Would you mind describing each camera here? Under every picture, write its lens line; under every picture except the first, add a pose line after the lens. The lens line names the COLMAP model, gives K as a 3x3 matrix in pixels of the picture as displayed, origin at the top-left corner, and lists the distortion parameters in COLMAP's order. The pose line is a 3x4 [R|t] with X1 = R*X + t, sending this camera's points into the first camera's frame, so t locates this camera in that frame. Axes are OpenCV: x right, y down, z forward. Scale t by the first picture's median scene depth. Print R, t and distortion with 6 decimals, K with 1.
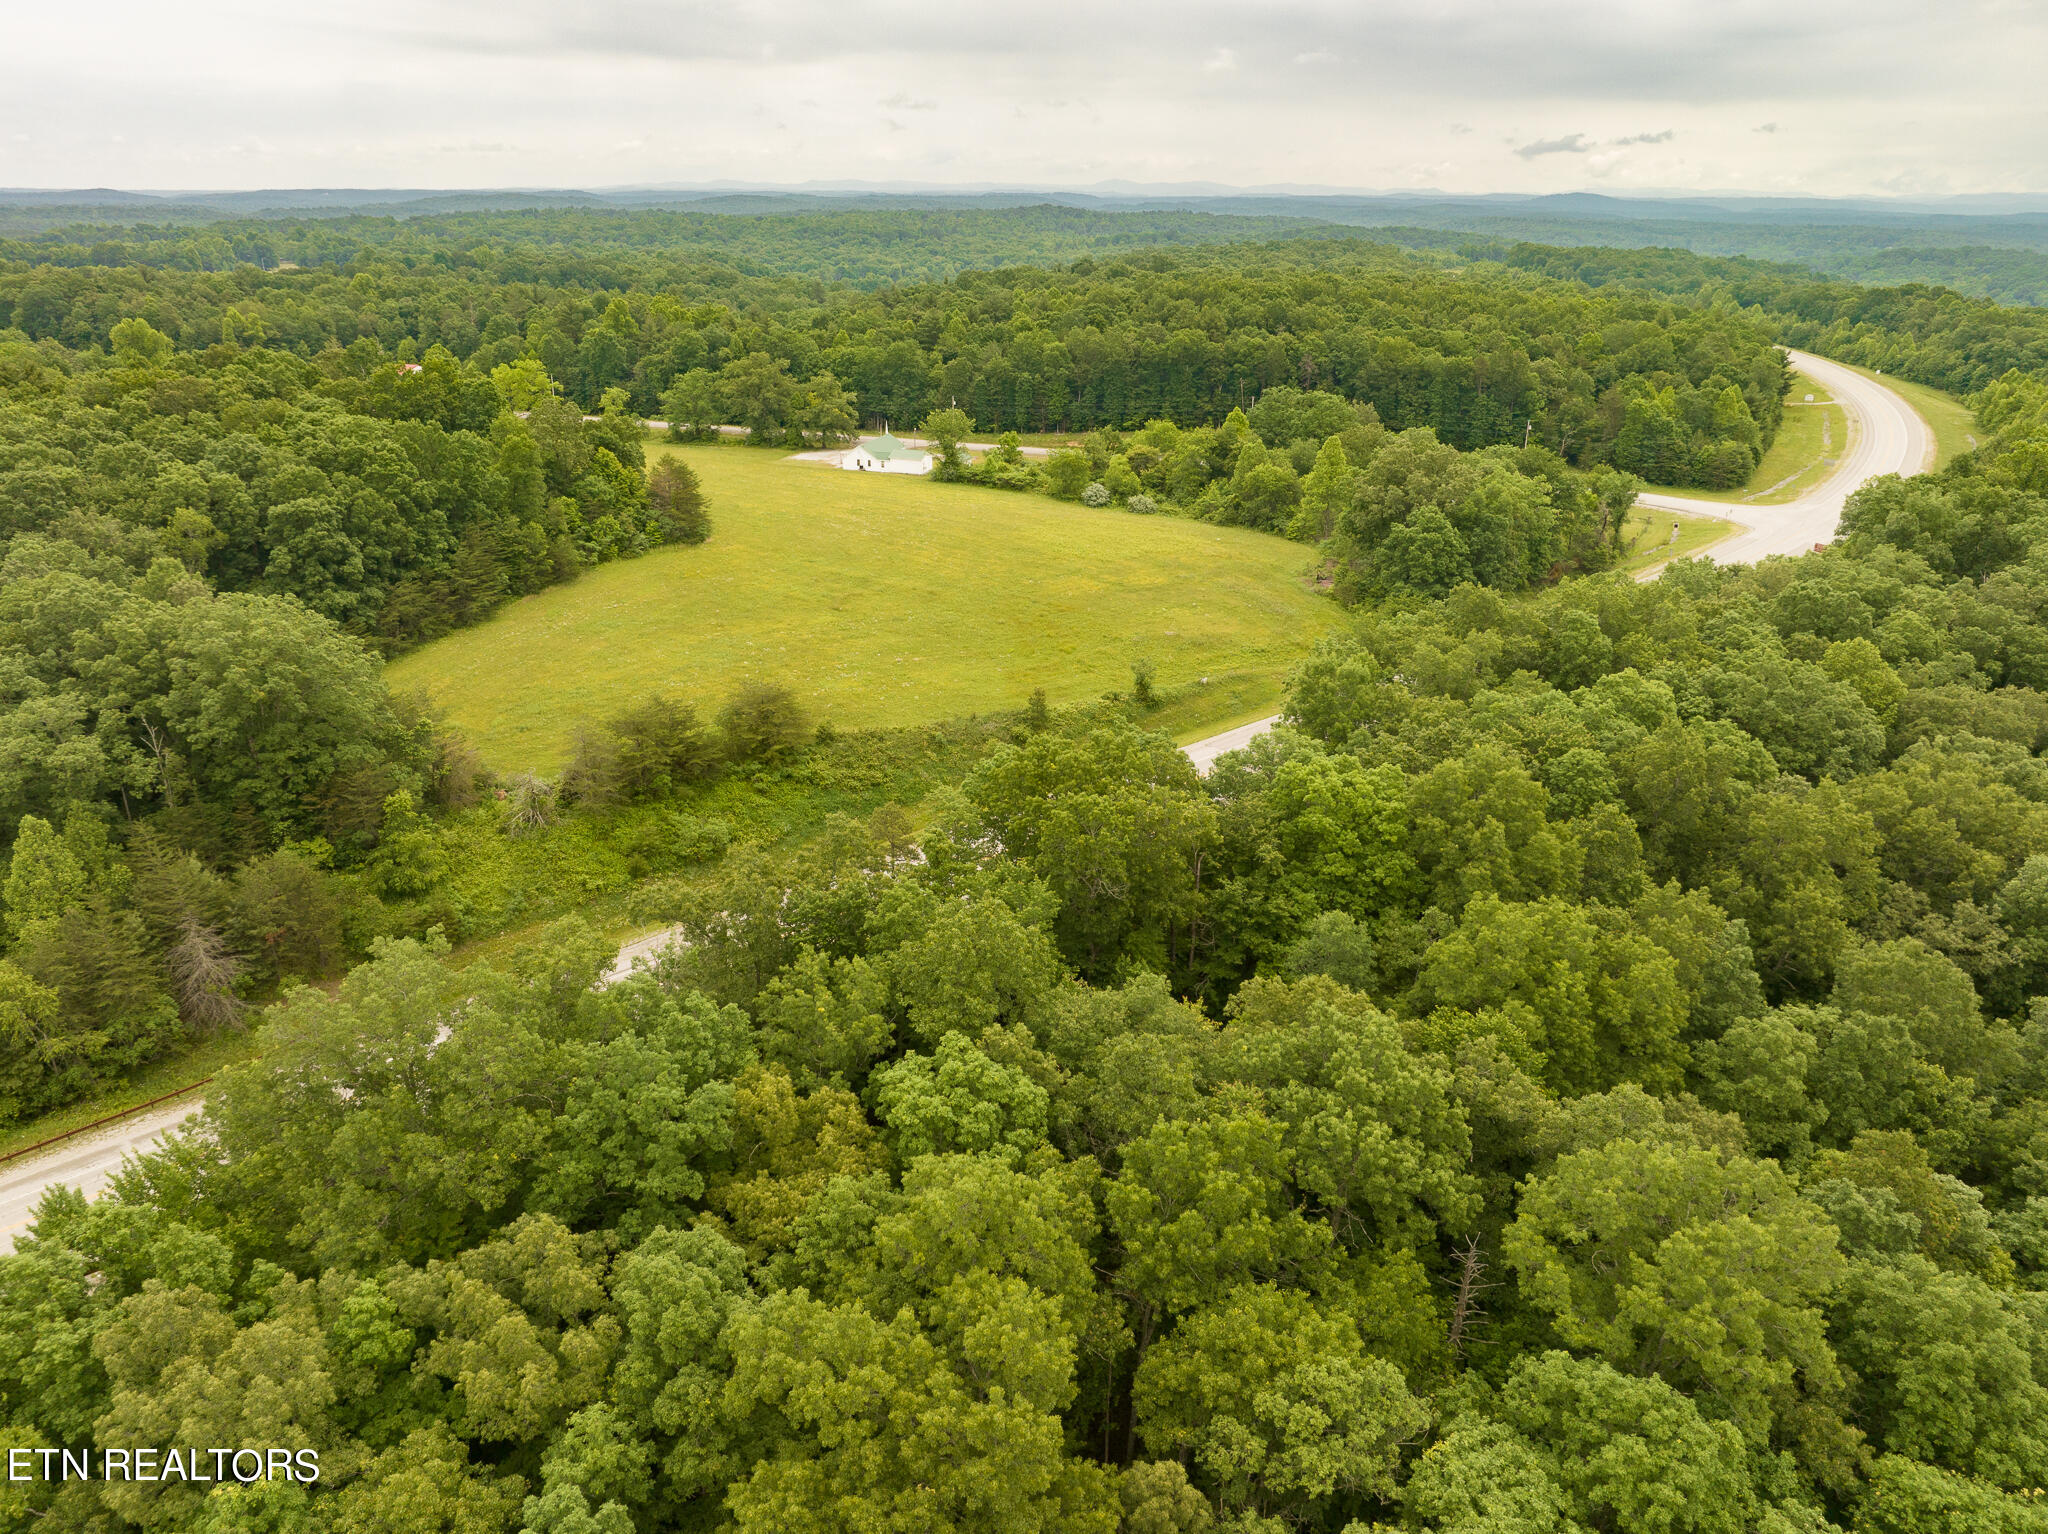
lens RADIAL K [[1441.3, 0, 1025.6], [0, 1441.3, 770.2], [0, 0, 1]] dist [-0.045097, 0.014668]
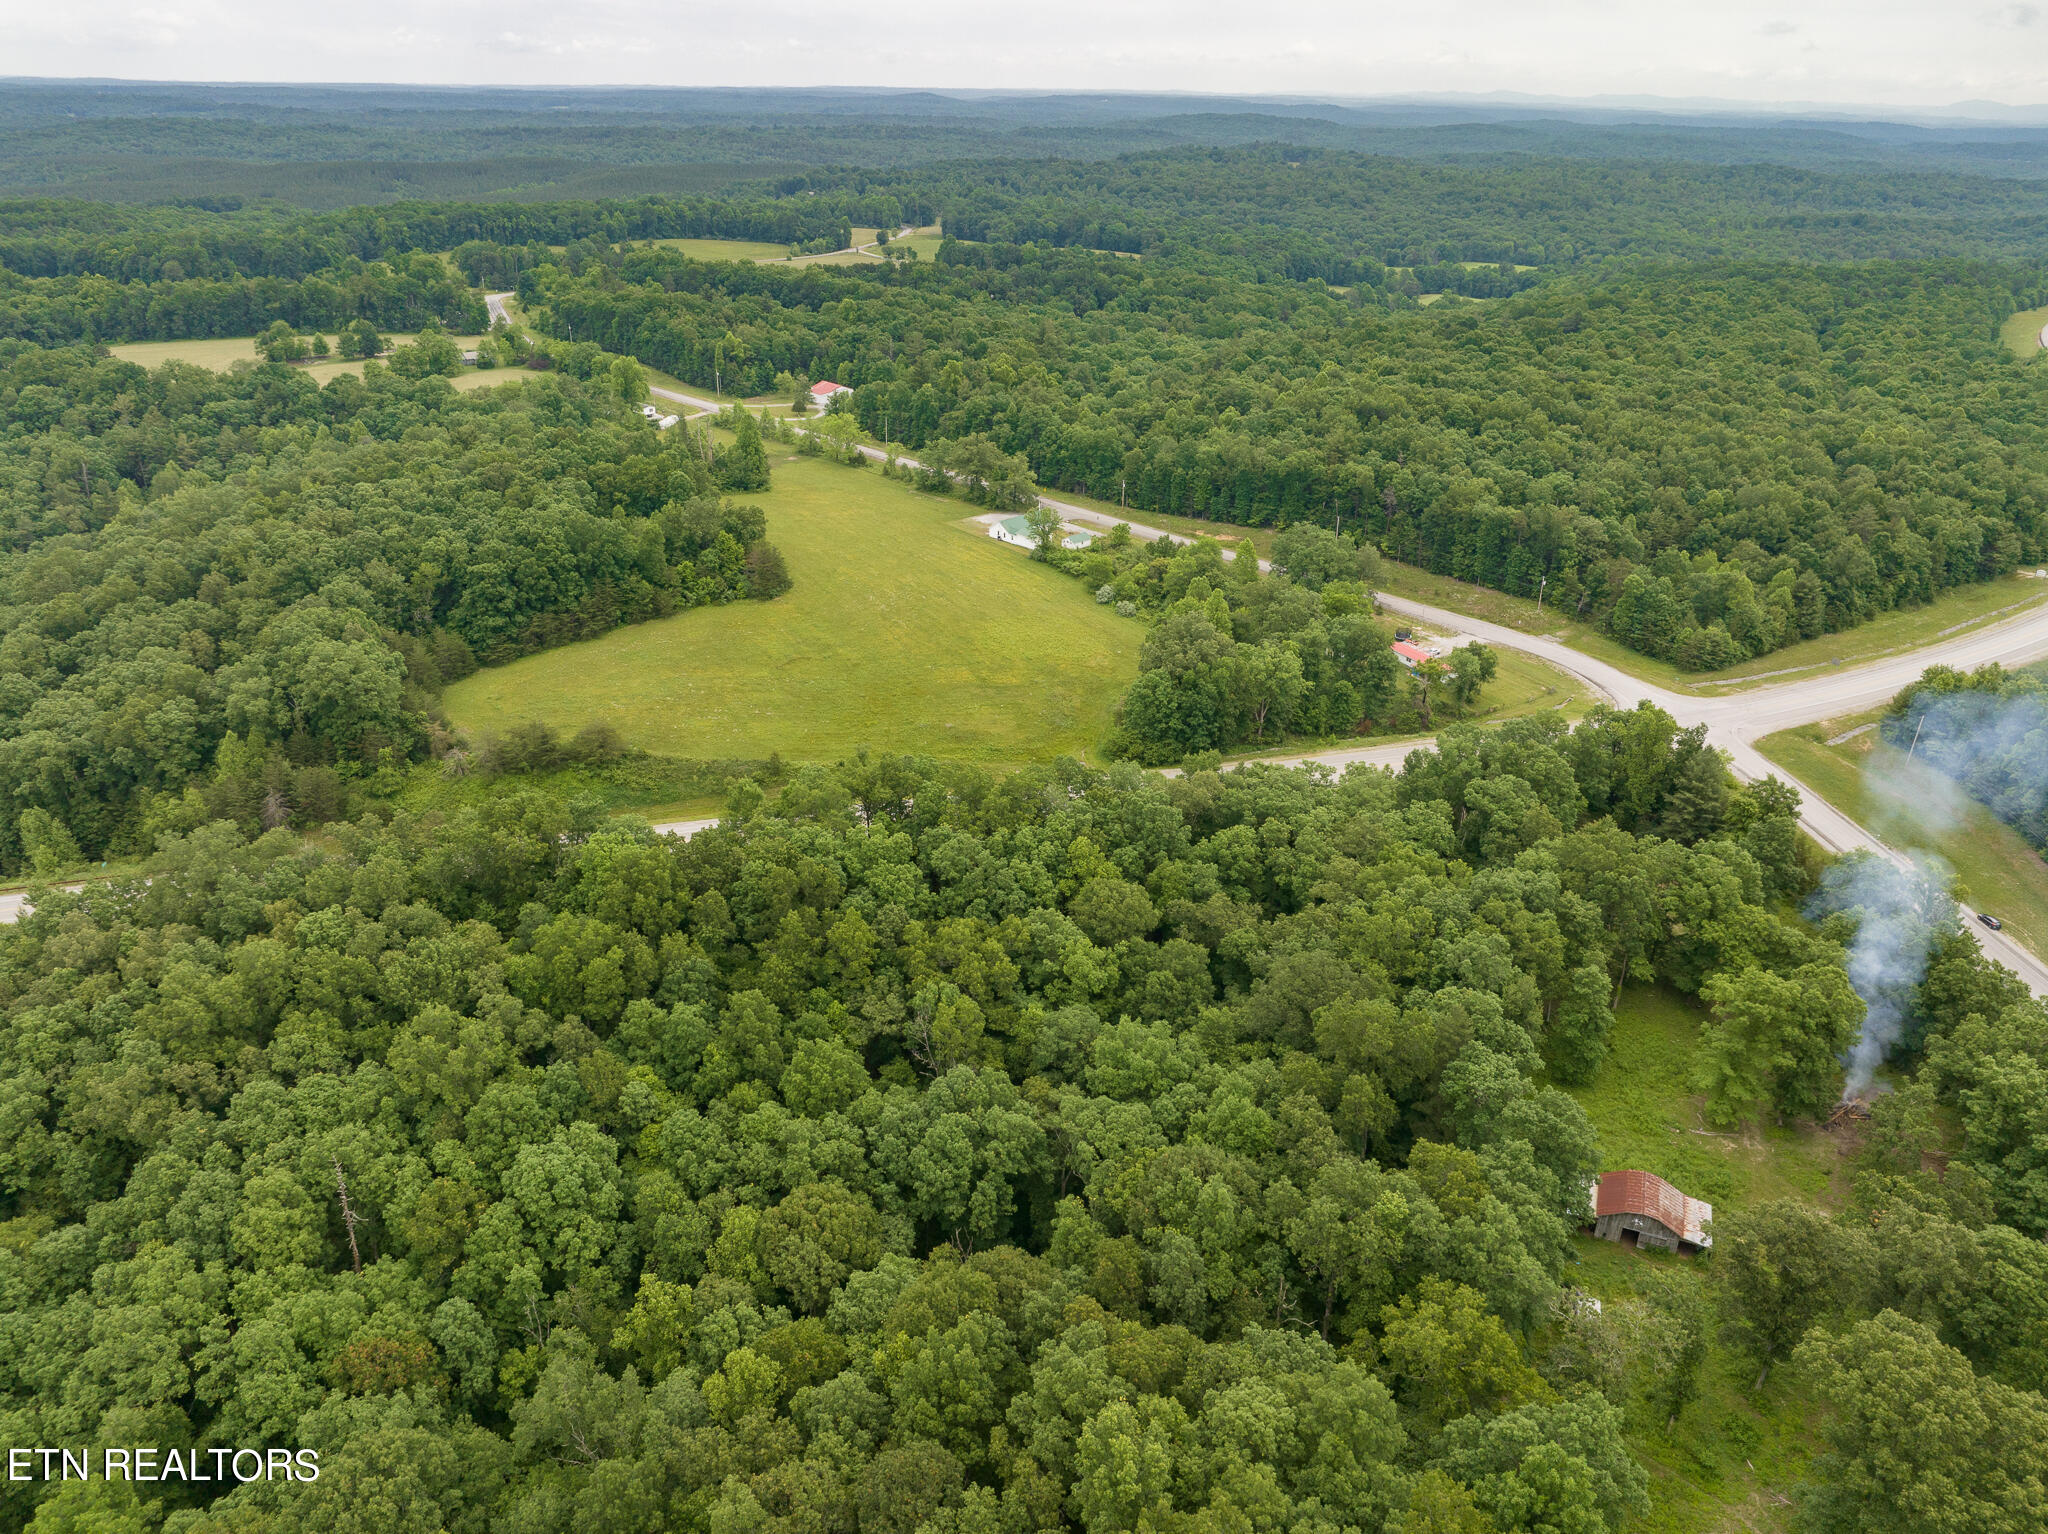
lens RADIAL K [[1441.3, 0, 1010.6], [0, 1441.3, 759.9], [0, 0, 1]] dist [-0.045097, 0.014668]
pose [[0.876792, 0.209126, -0.433016, 0.719277], [-0.187395, 0.977889, 0.092828, -0.187911], [0.442854, -0.000246, 0.896594, -0.266798]]
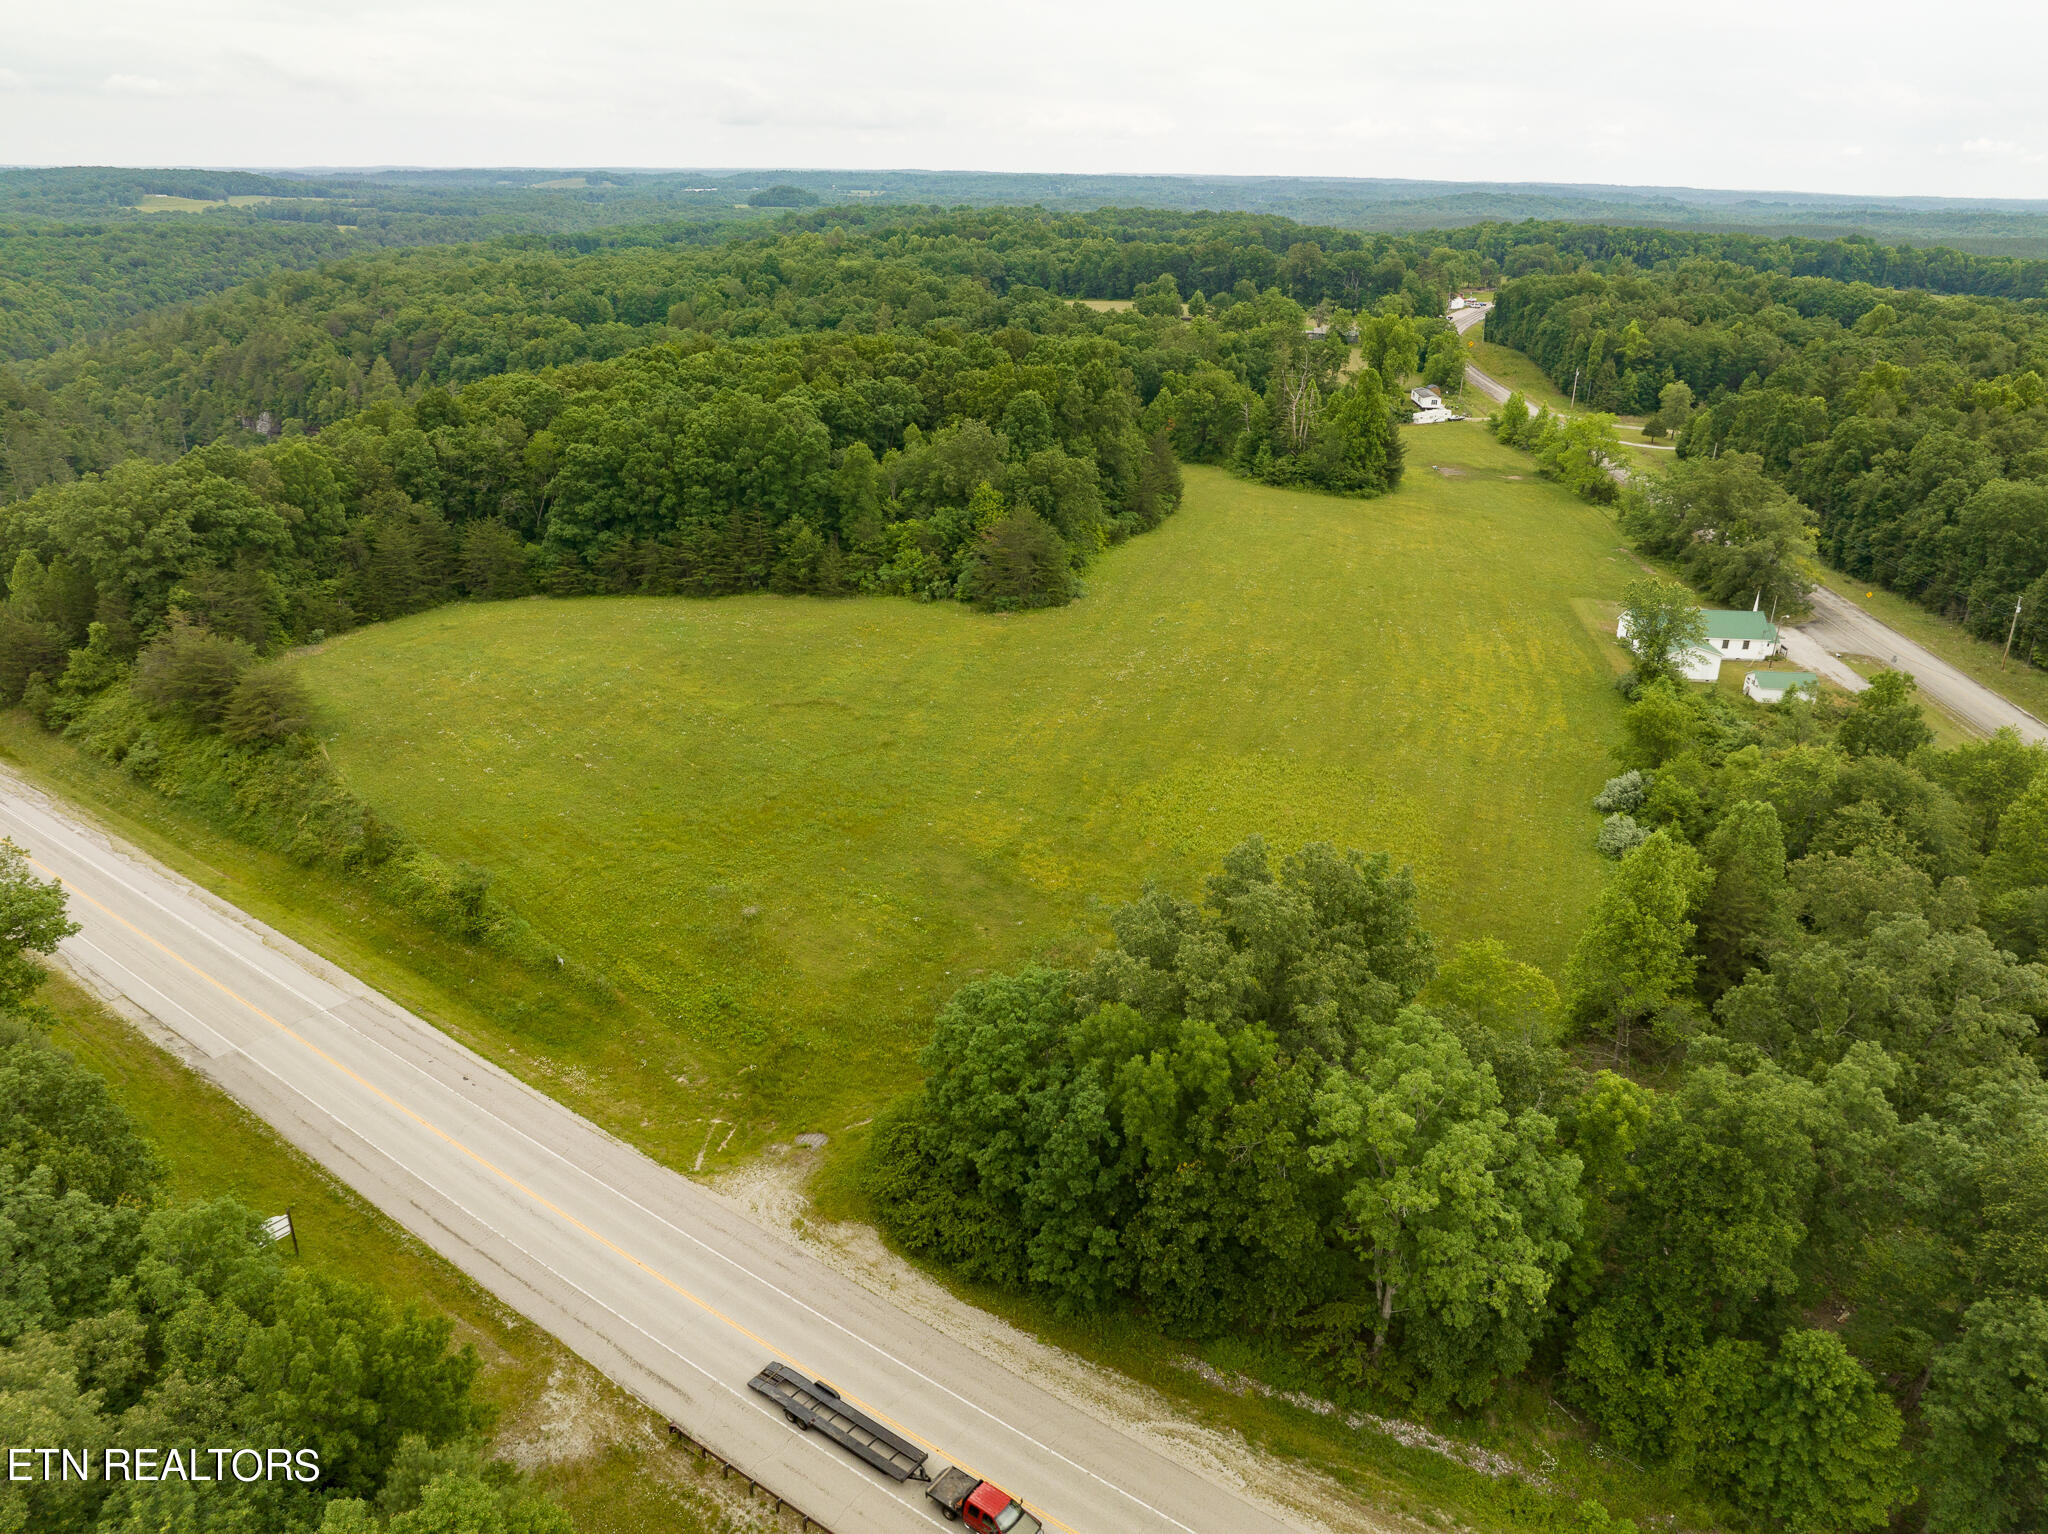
lens RADIAL K [[1441.3, 0, 1034.4], [0, 1441.3, 762.4], [0, 0, 1]] dist [-0.045097, 0.014668]
pose [[0.213378, 0.364038, -0.906612, 0.598802], [-0.376257, 0.887024, 0.267618, -0.326826], [0.901610, 0.284015, 0.326243, 0.797786]]
